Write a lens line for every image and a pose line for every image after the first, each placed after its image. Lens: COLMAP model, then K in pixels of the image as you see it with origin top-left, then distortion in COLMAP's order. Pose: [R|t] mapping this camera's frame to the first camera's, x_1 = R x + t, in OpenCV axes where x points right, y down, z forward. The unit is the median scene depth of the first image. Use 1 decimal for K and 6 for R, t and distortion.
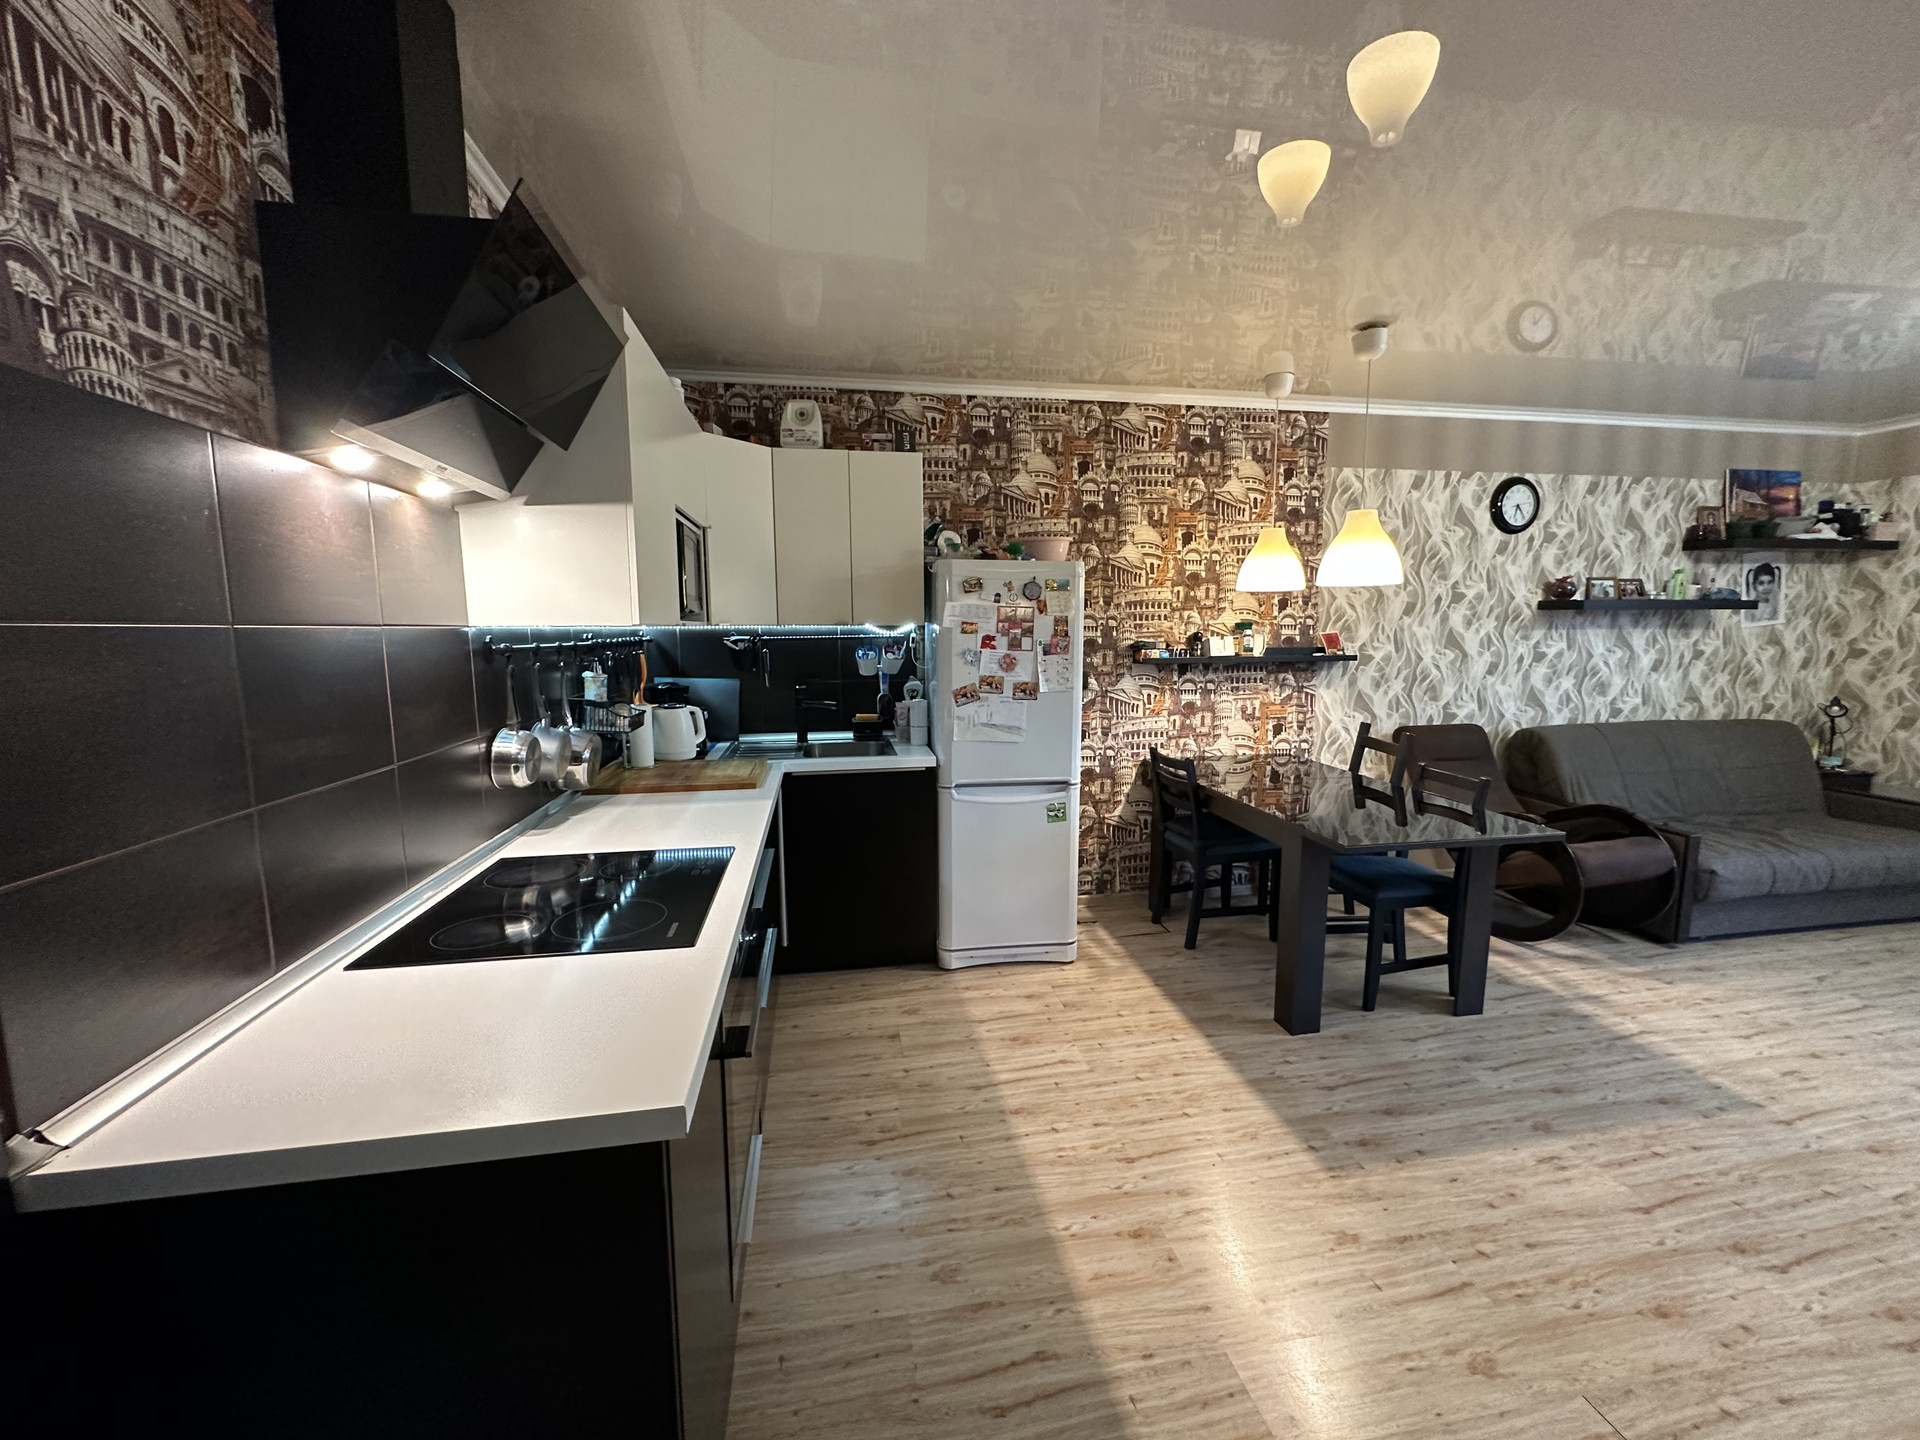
lens RADIAL K [[766.7, 0, 961.7], [0, 766.7, 720.9], [0, 0, 1]] dist [-0.001566, 0.000154]
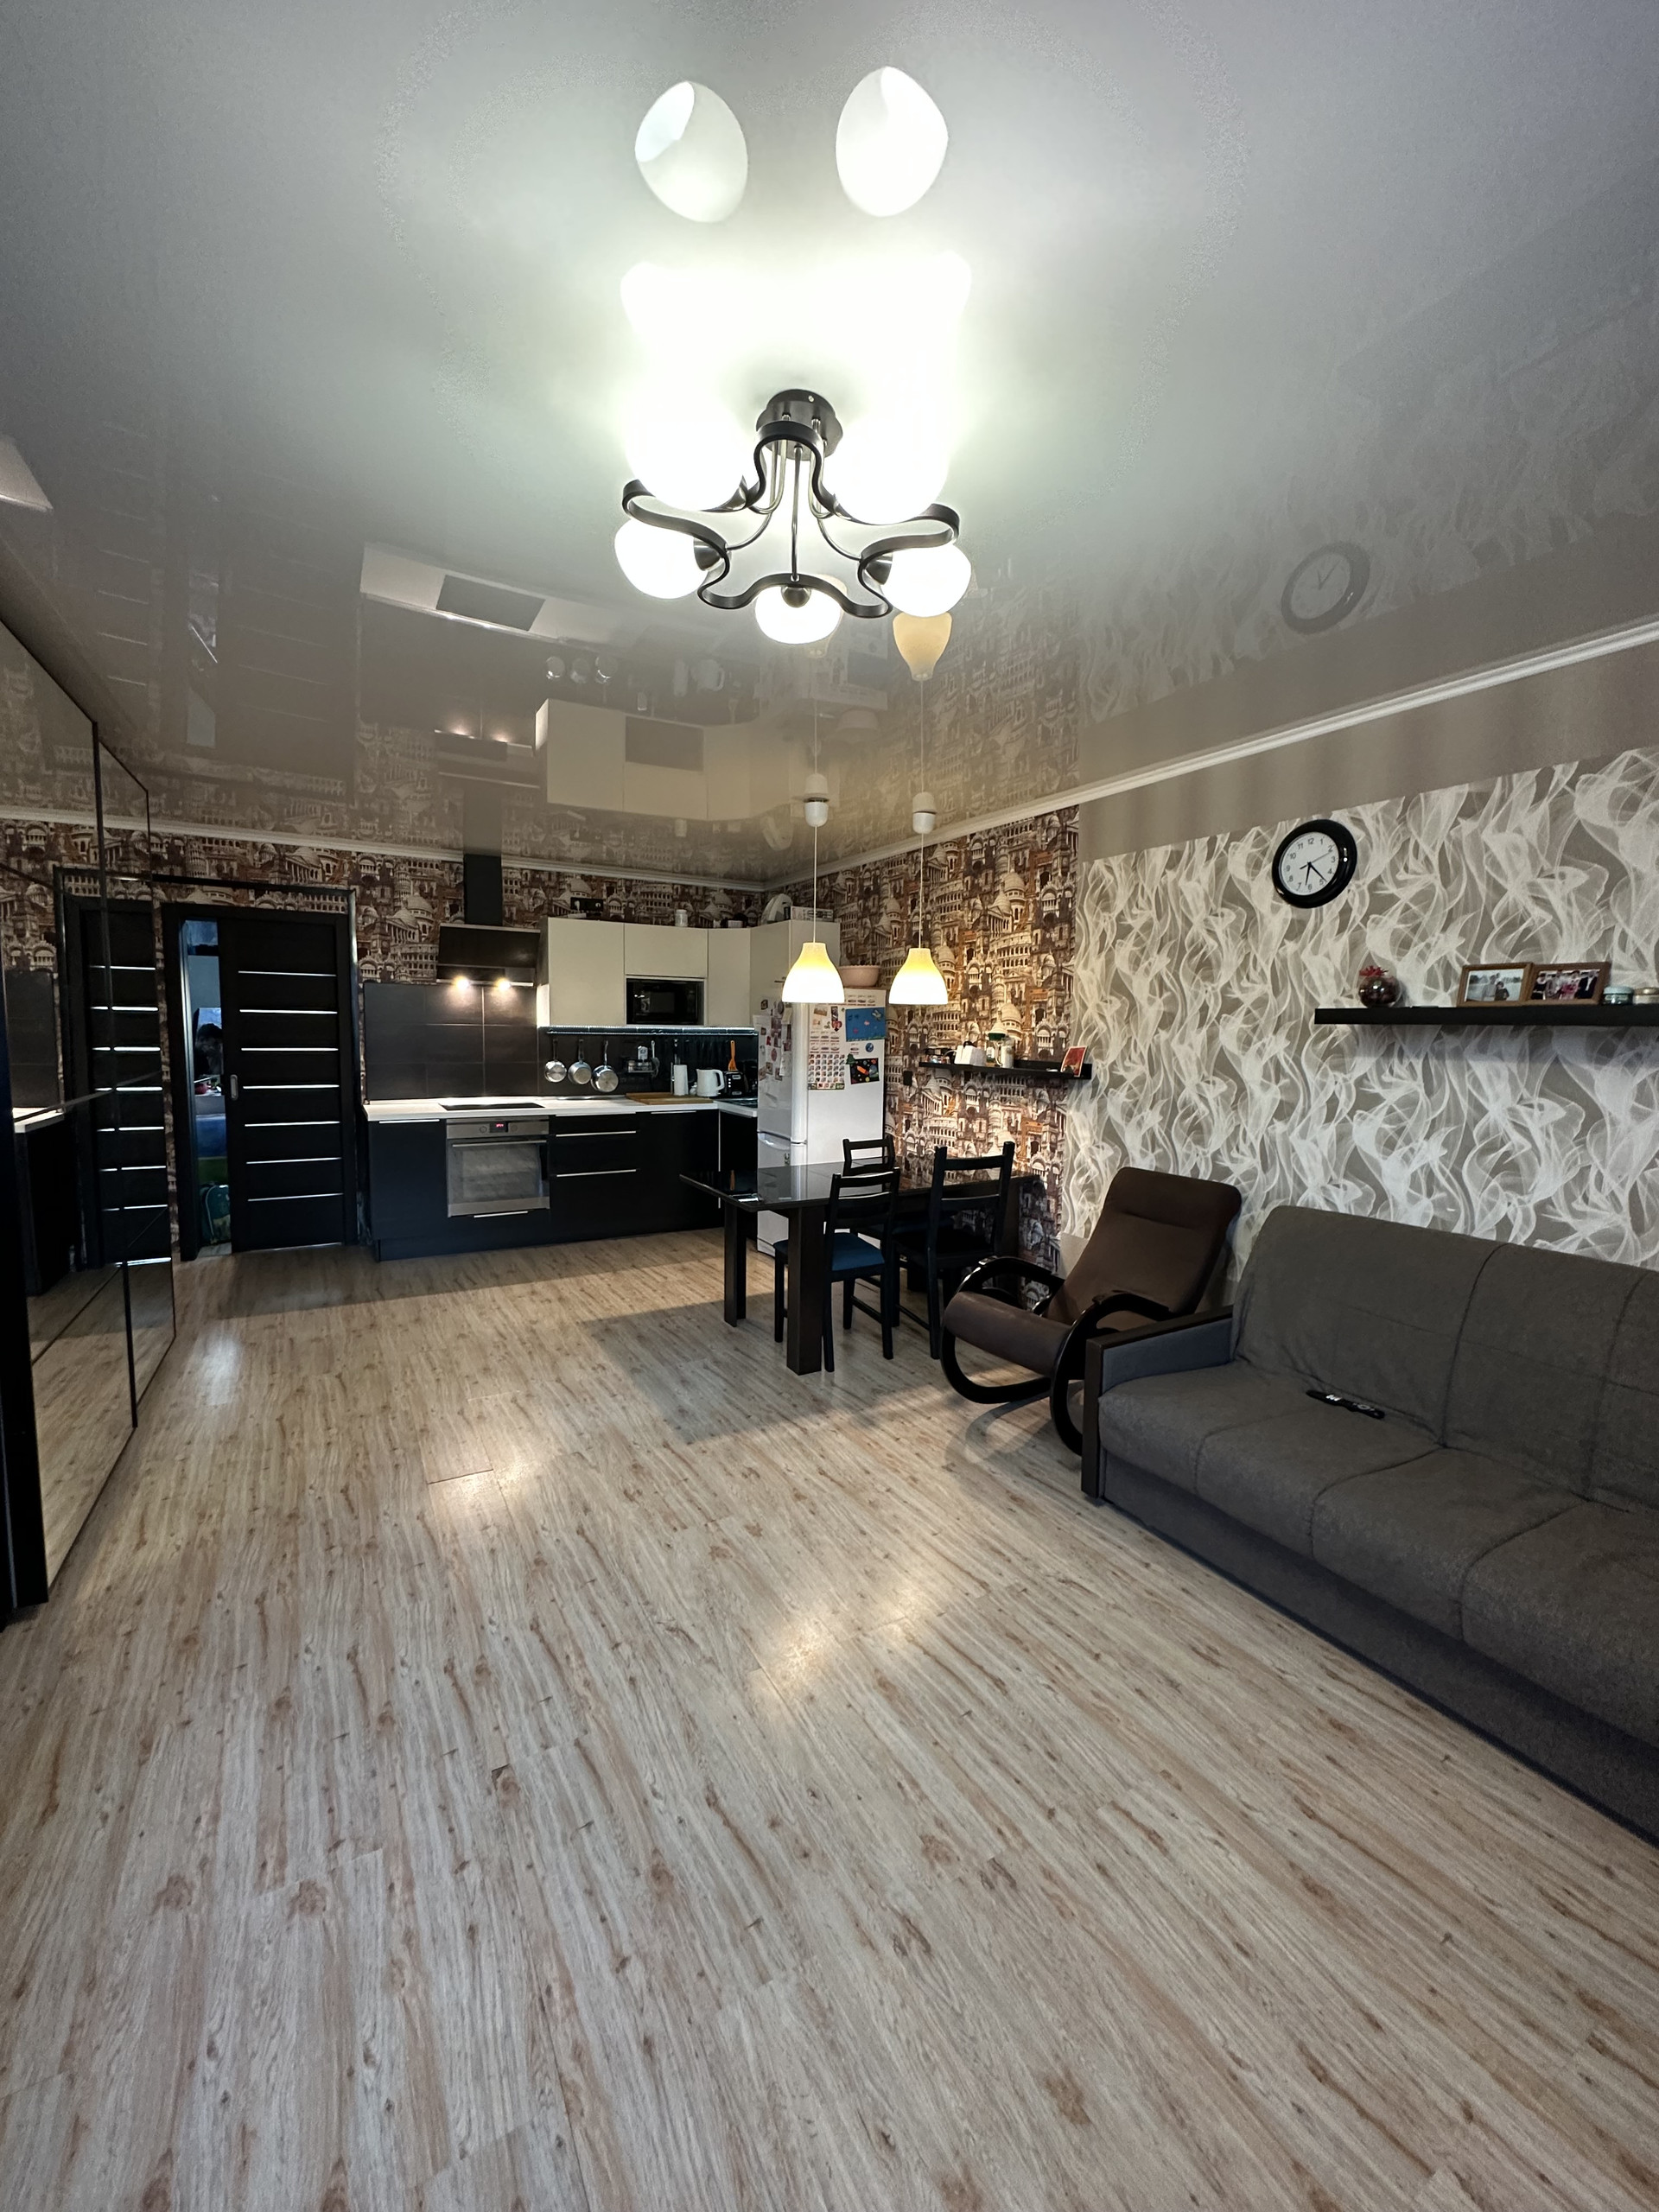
lens RADIAL K [[883.3, 0, 829.5], [0, 883.3, 1106.0], [0, 0, 1]] dist [-0.001566, 0.000154]
pose [[0.336568, 0.097419, -0.936606, 1.378199], [-0.132169, 0.989675, 0.055445, -0.068177], [0.932337, 0.105129, 0.345969, 0.398253]]
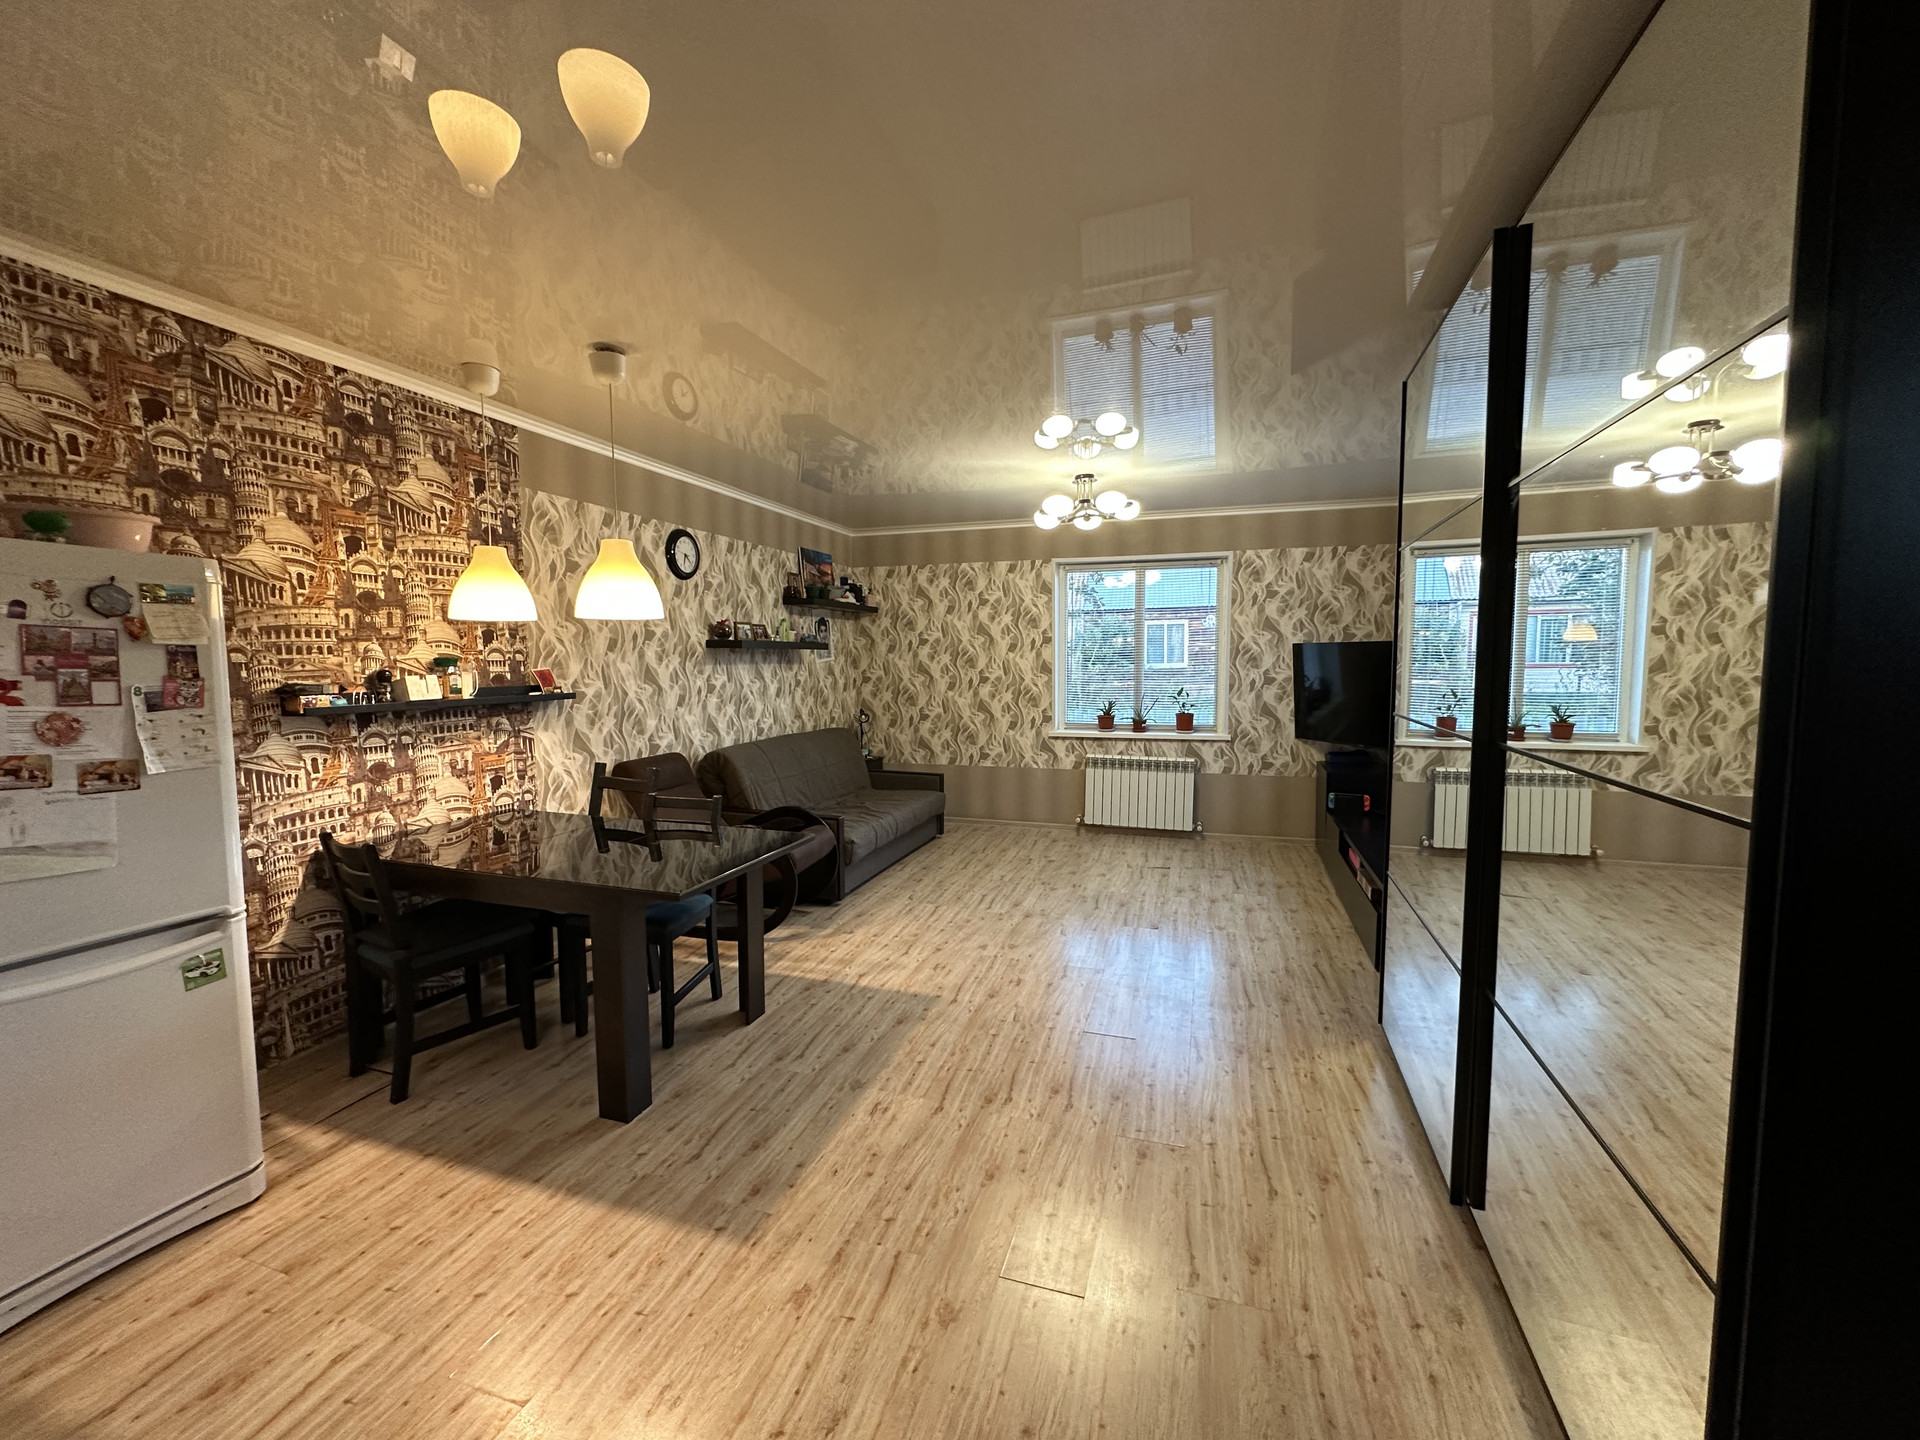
lens RADIAL K [[766.7, 0, 961.7], [0, 766.7, 720.9], [0, 0, 1]] dist [-0.001566, 0.000154]
pose [[0.470268, -0.068494, 0.879862, -0.091689], [0.110579, 0.993700, 0.018254, -0.016224], [-0.875569, 0.088710, 0.474879, 0.141376]]
